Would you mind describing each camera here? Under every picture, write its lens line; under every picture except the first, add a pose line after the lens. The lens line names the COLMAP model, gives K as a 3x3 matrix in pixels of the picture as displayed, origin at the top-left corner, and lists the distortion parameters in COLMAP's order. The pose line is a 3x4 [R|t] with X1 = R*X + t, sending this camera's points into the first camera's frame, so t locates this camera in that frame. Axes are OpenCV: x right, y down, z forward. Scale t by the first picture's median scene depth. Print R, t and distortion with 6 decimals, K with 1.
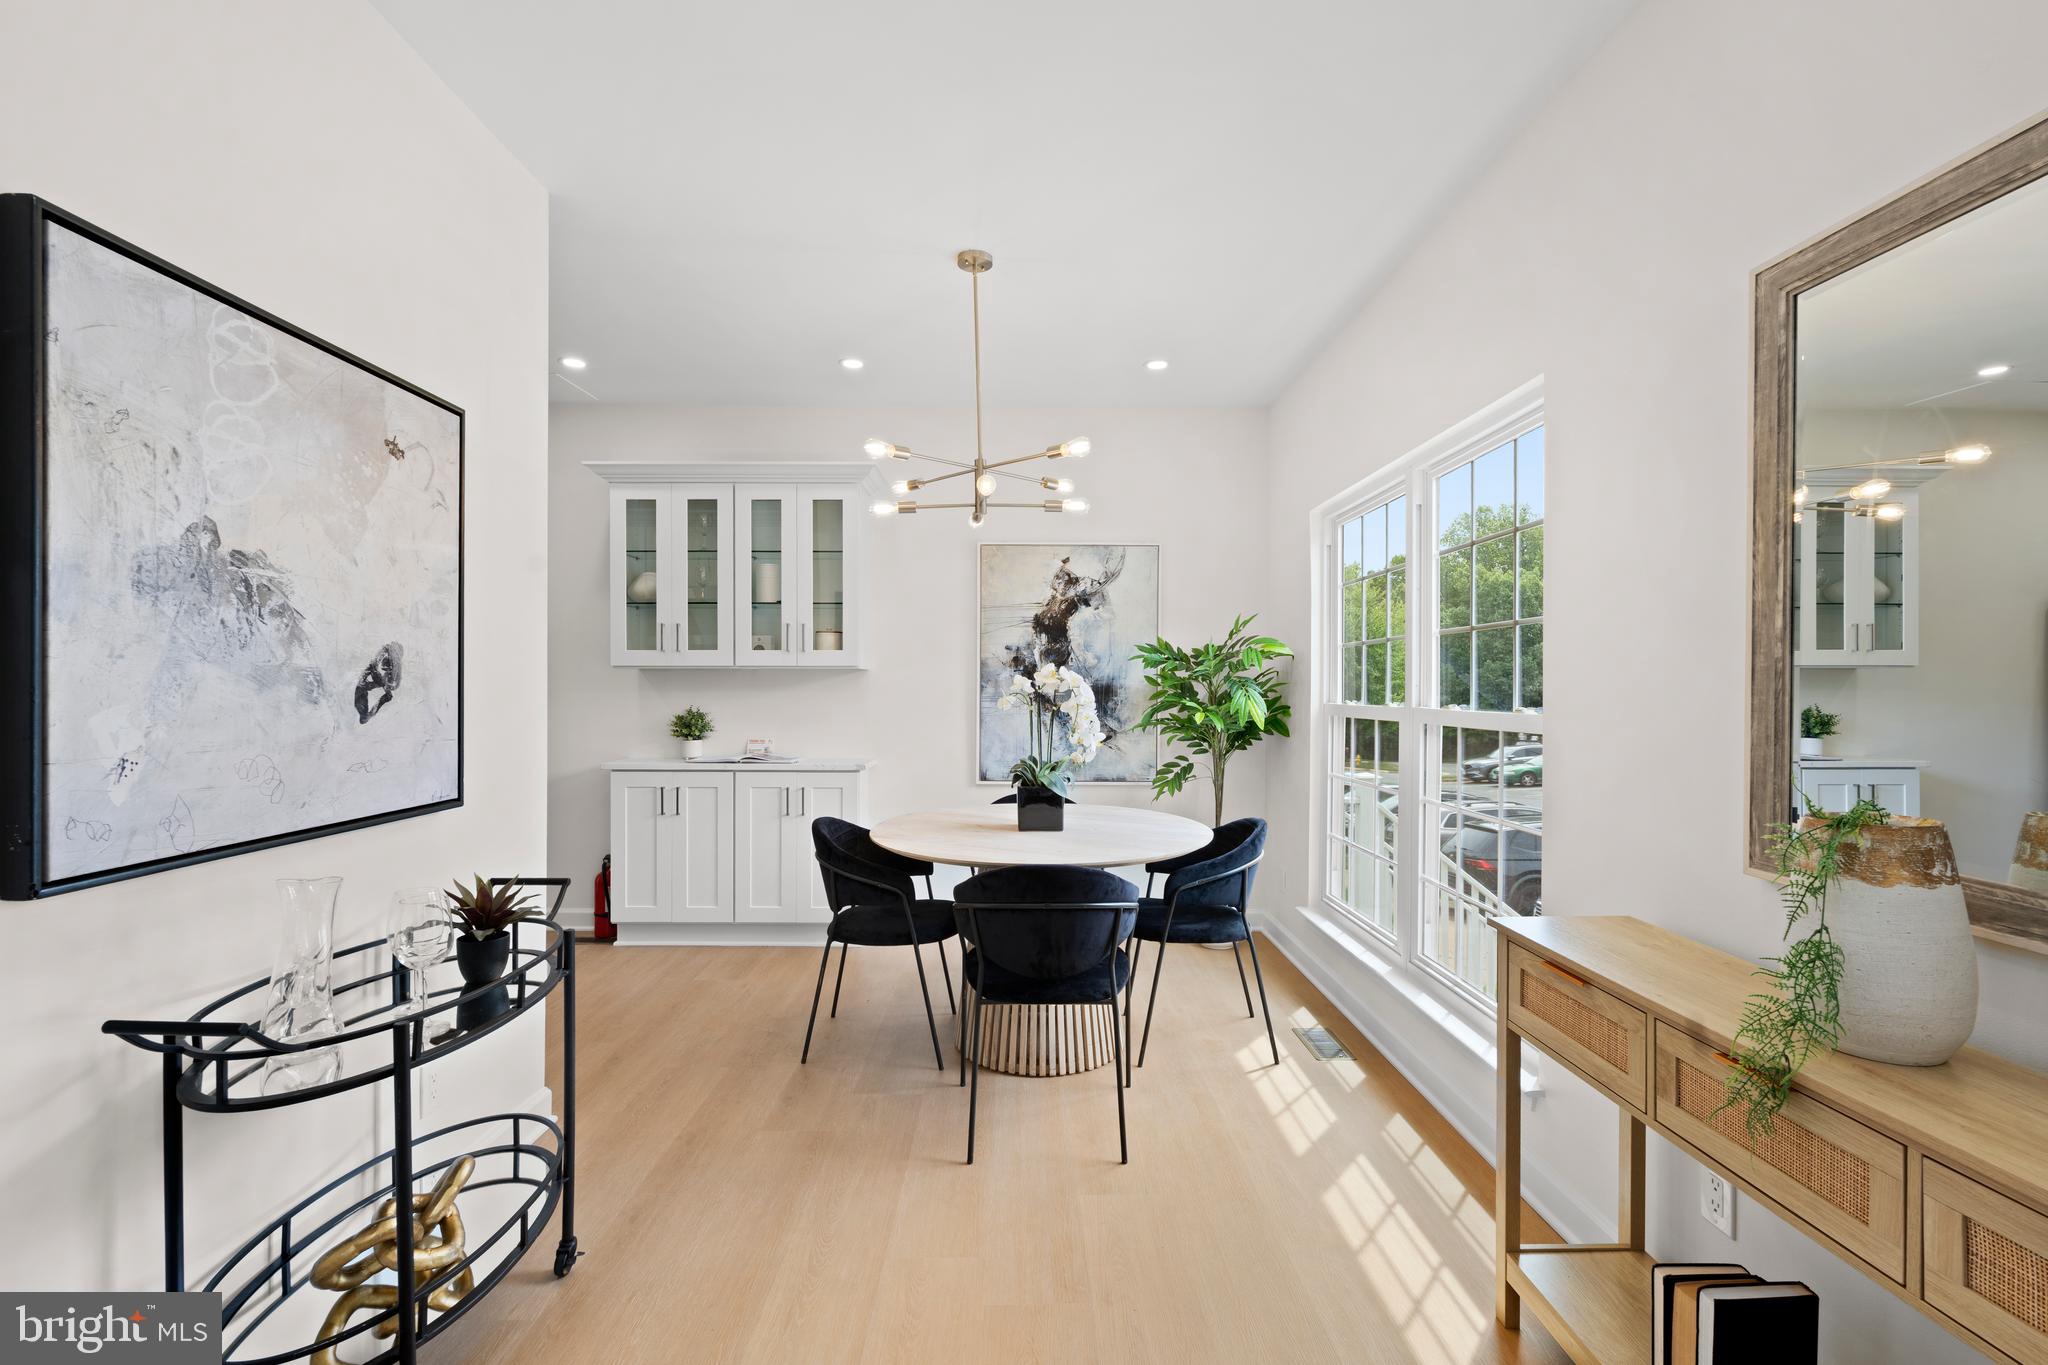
lens RADIAL K [[892.9, 0, 1024.0], [0, 892.9, 682.5], [0, 0, 1]] dist [-0.001720, 0.000130]
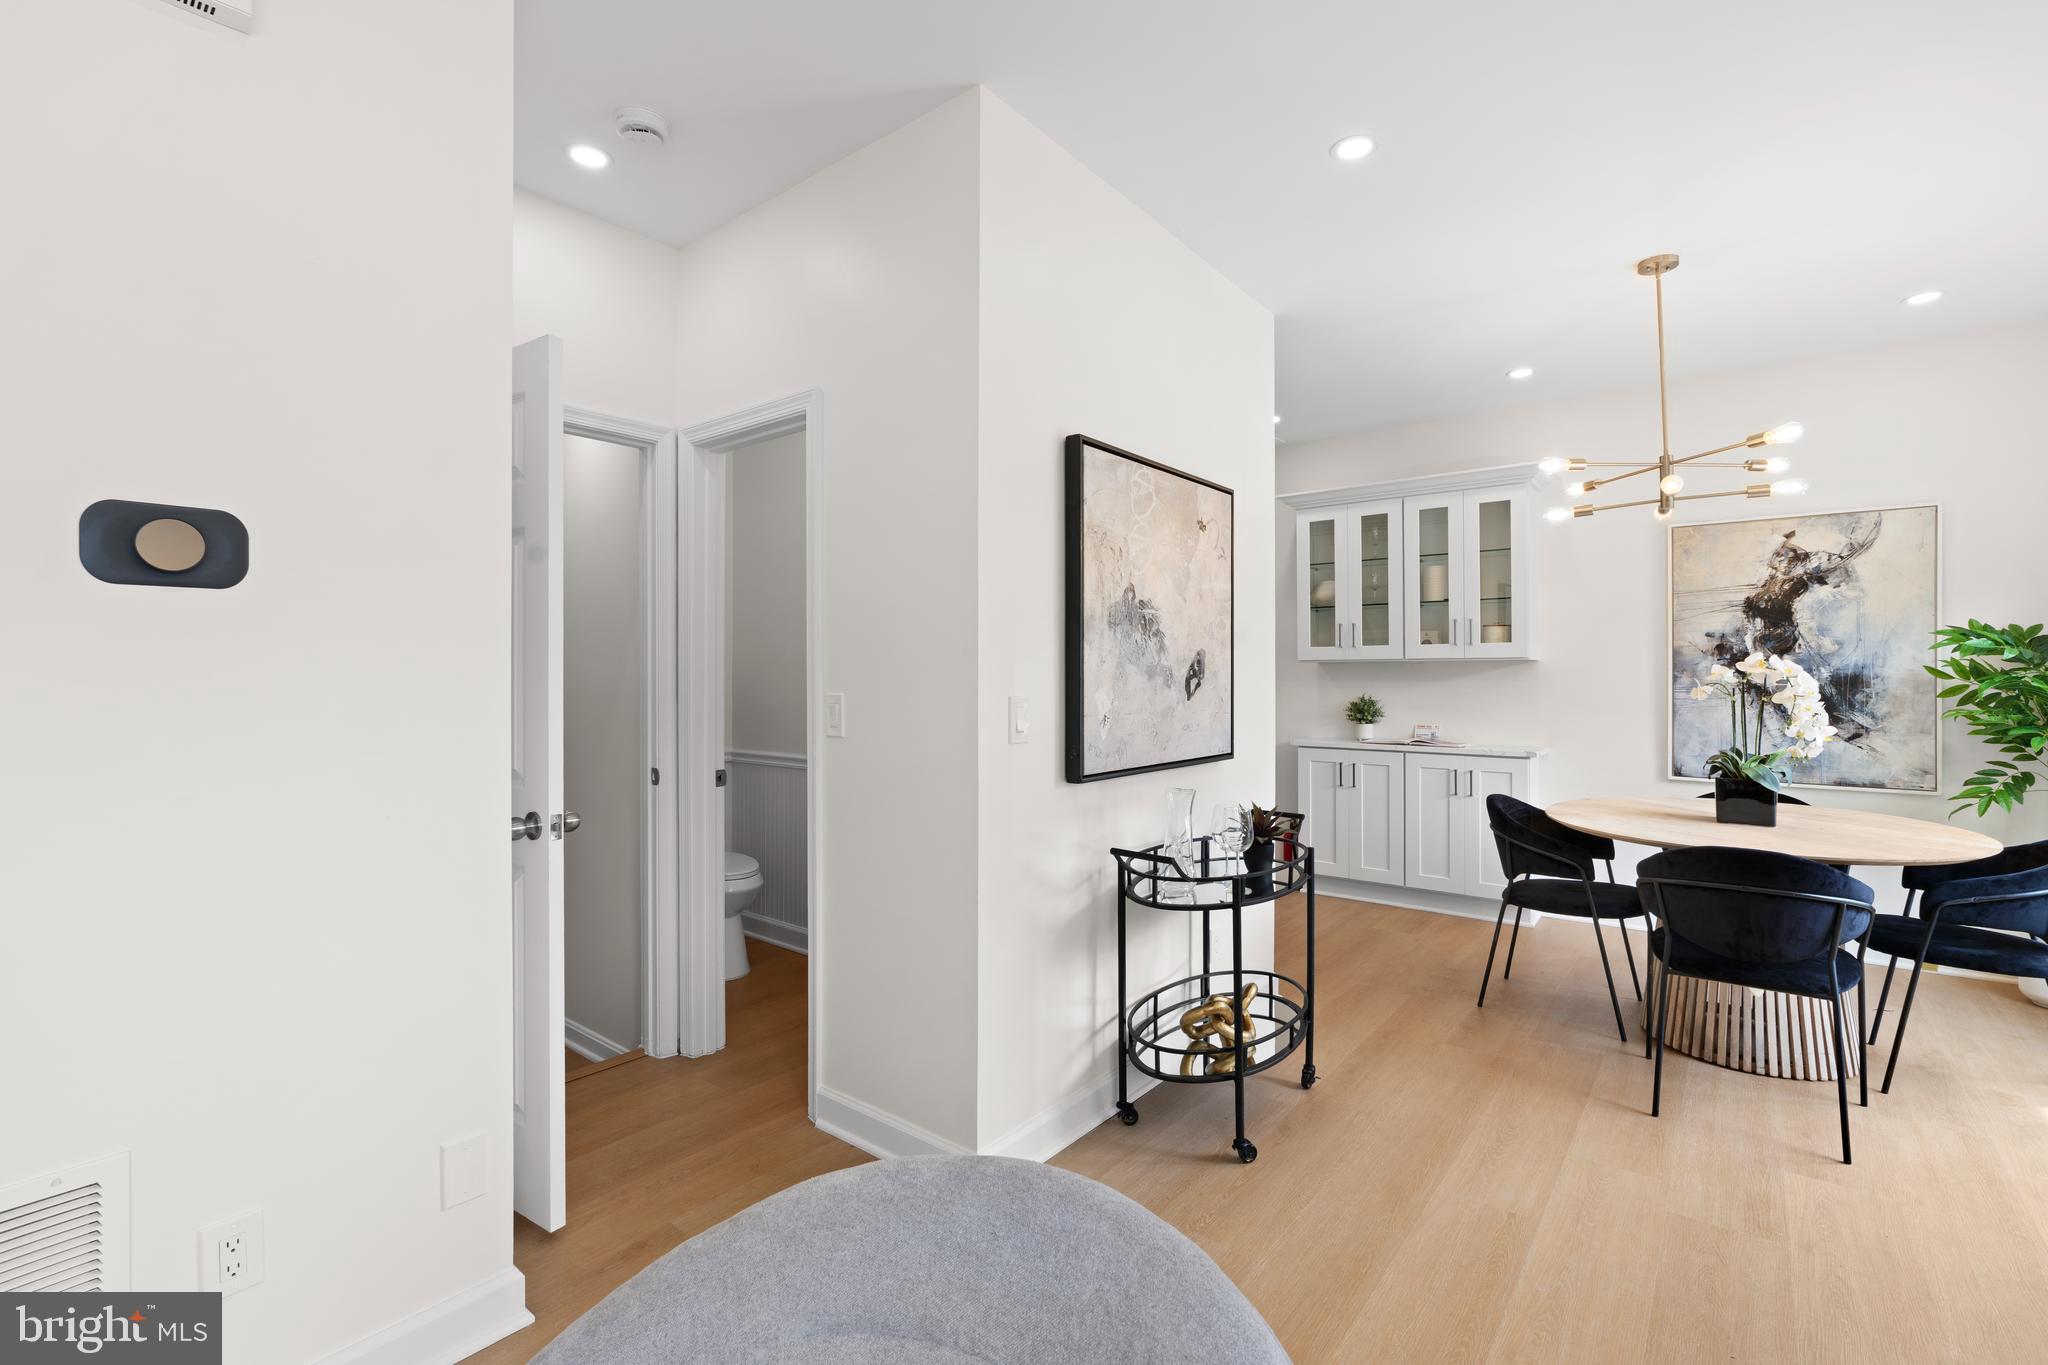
lens RADIAL K [[892.0, 0, 1020.5], [0, 892.0, 673.3], [0, 0, 1]] dist [-0.006074, -0.000035]
pose [[0.770926, -0.004841, -0.636906, 0.027333], [0.004728, 0.999987, -0.001878, -0.000636], [0.636907, -0.001563, 0.770939, -0.253297]]
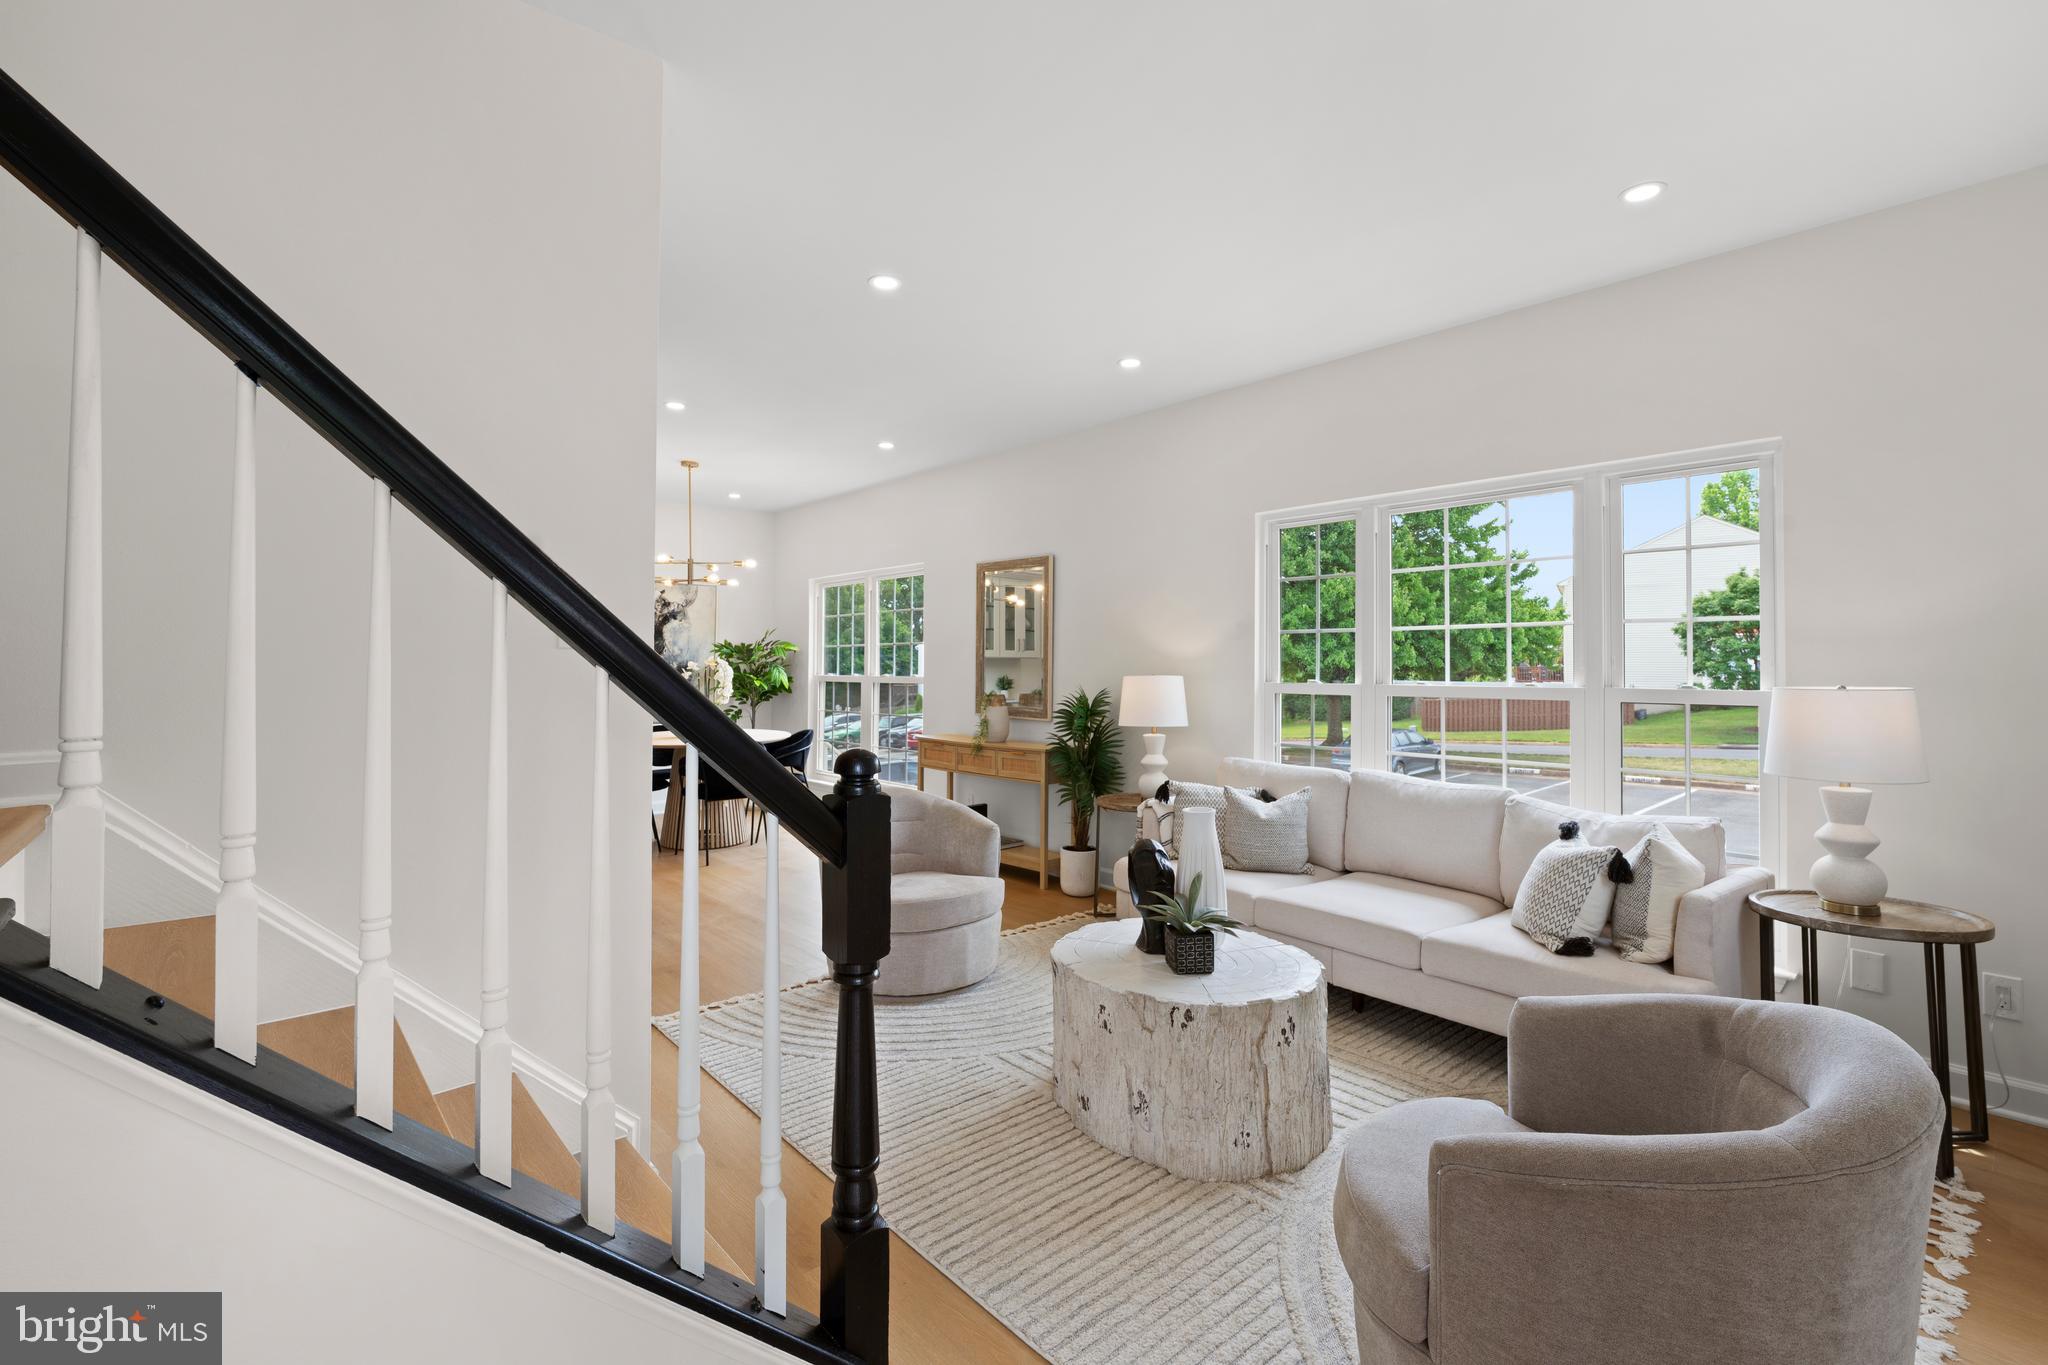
lens RADIAL K [[905.0, 0, 1020.2], [0, 905.0, 653.2], [0, 0, 1]] dist [-0.003923, 0.000306]
pose [[0.754494, 0.011129, 0.656212, -0.826019], [-0.004969, 0.999924, -0.011245, -0.007460], [-0.656288, 0.005223, 0.754493, -1.068232]]
